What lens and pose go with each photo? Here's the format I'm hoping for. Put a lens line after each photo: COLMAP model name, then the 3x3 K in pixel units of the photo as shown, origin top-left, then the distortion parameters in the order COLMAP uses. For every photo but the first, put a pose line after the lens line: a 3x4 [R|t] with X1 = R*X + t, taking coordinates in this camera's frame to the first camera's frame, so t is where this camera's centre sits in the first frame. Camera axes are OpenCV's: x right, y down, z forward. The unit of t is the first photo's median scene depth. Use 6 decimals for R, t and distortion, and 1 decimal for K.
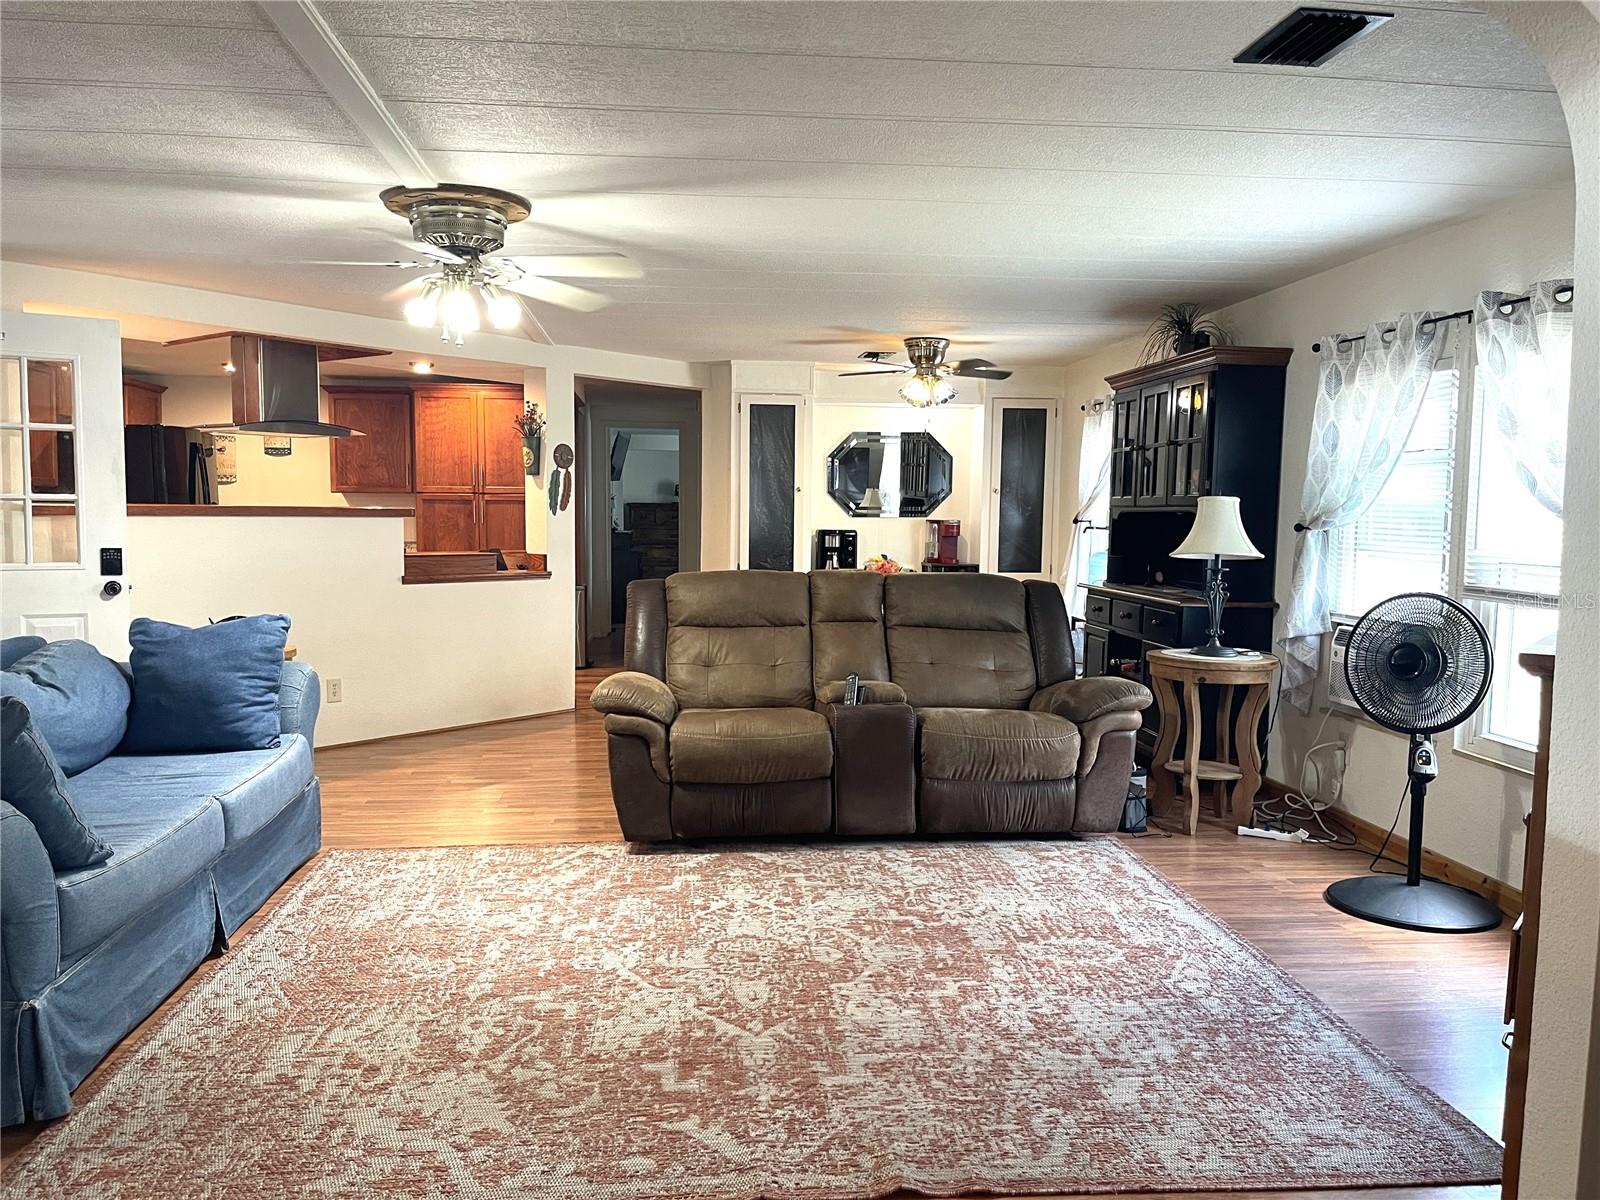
lens RADIAL K [[1207.4, 0, 800.5], [0, 1207.4, 608.1], [0, 0, 1]] dist [0.071792, -0.093814]
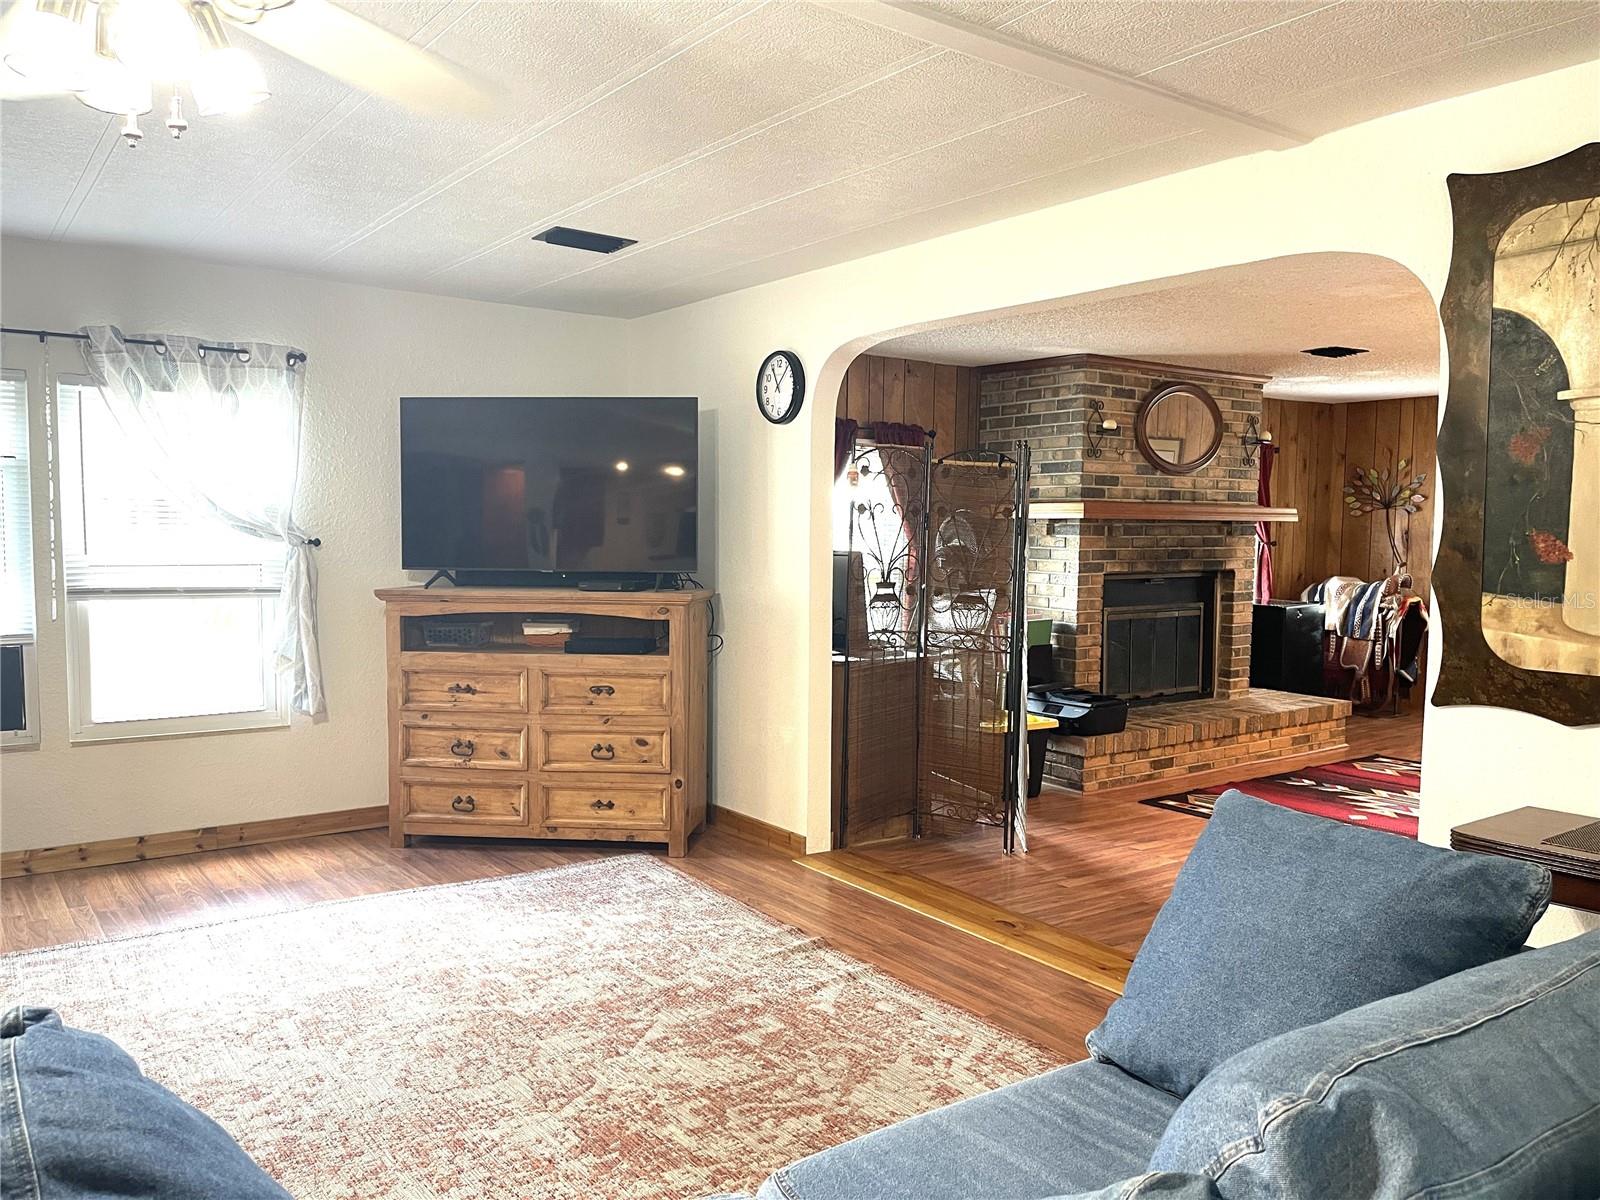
lens RADIAL K [[1215.1, 0, 809.3], [0, 1215.1, 611.7], [0, 0, 1]] dist [0.035734, -0.005035]
pose [[-0.502909, -0.078088, 0.860805, -0.568783], [0.054172, 0.991105, 0.121557, -0.075341], [-0.862640, 0.107763, -0.494205, 0.777707]]
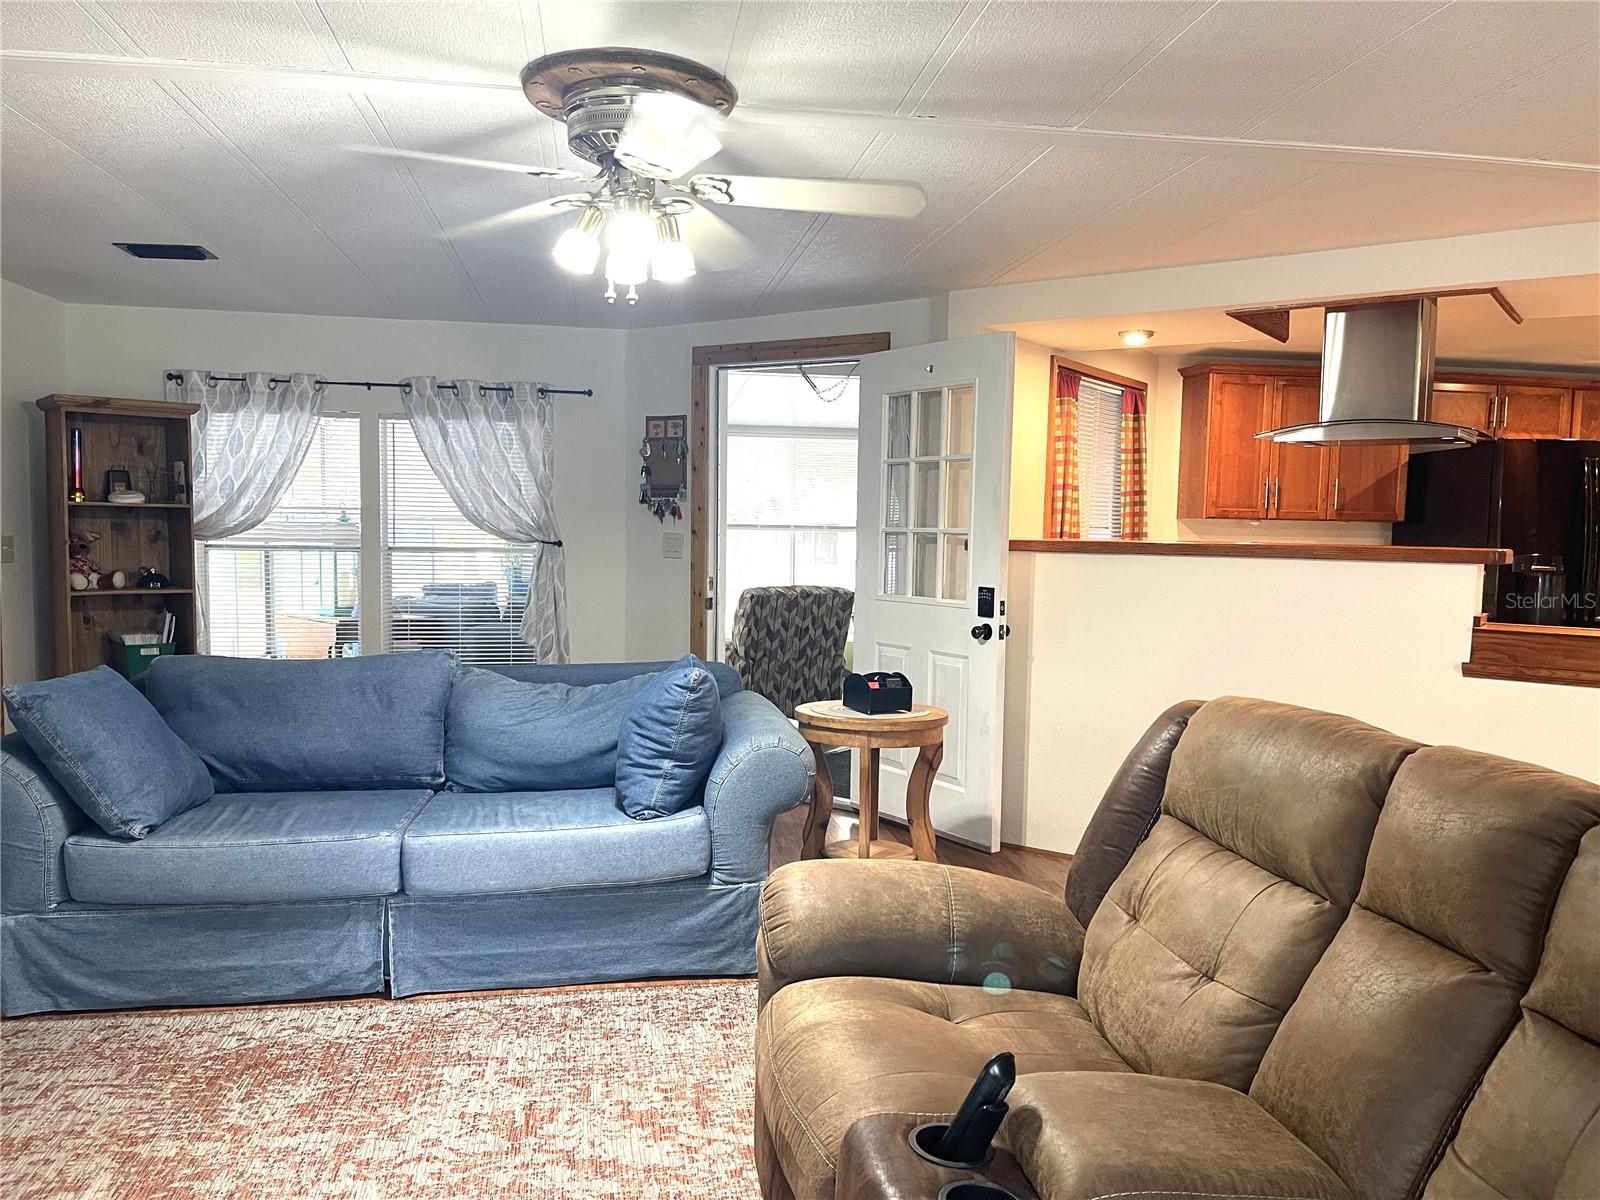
lens RADIAL K [[1213.4, 0, 820.0], [0, 1213.4, 611.4], [0, 0, 1]] dist [0.073703, -0.098472]
pose [[0.063981, 0.061173, -0.996074, 0.319943], [-0.096146, 0.993854, 0.054861, -0.068488], [0.993309, 0.092258, 0.069469, 0.814950]]
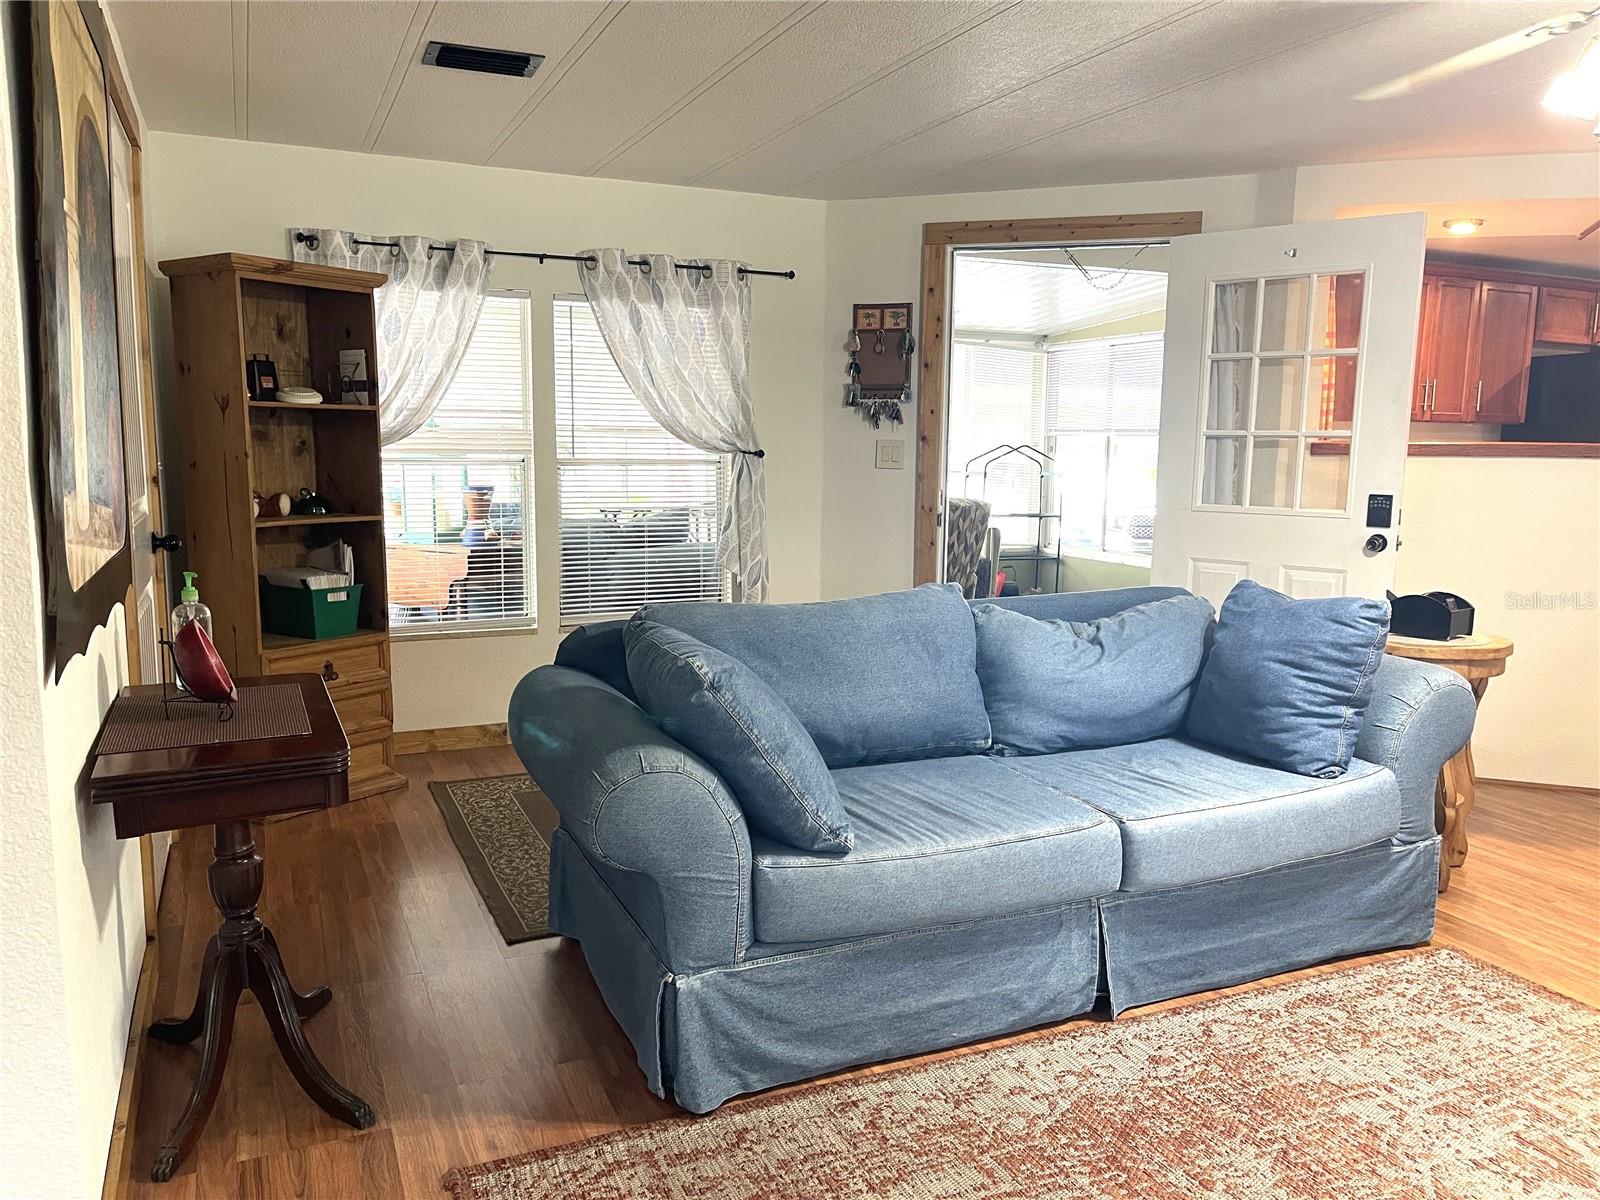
lens RADIAL K [[1209.0, 0, 813.4], [0, 1209.0, 608.3], [0, 0, 1]] dist [0.070791, -0.092597]
pose [[0.312631, 0.125387, -0.941563, 0.106865], [-0.084934, 0.990969, 0.103765, -0.025980], [0.946070, 0.047530, 0.320457, 0.371920]]
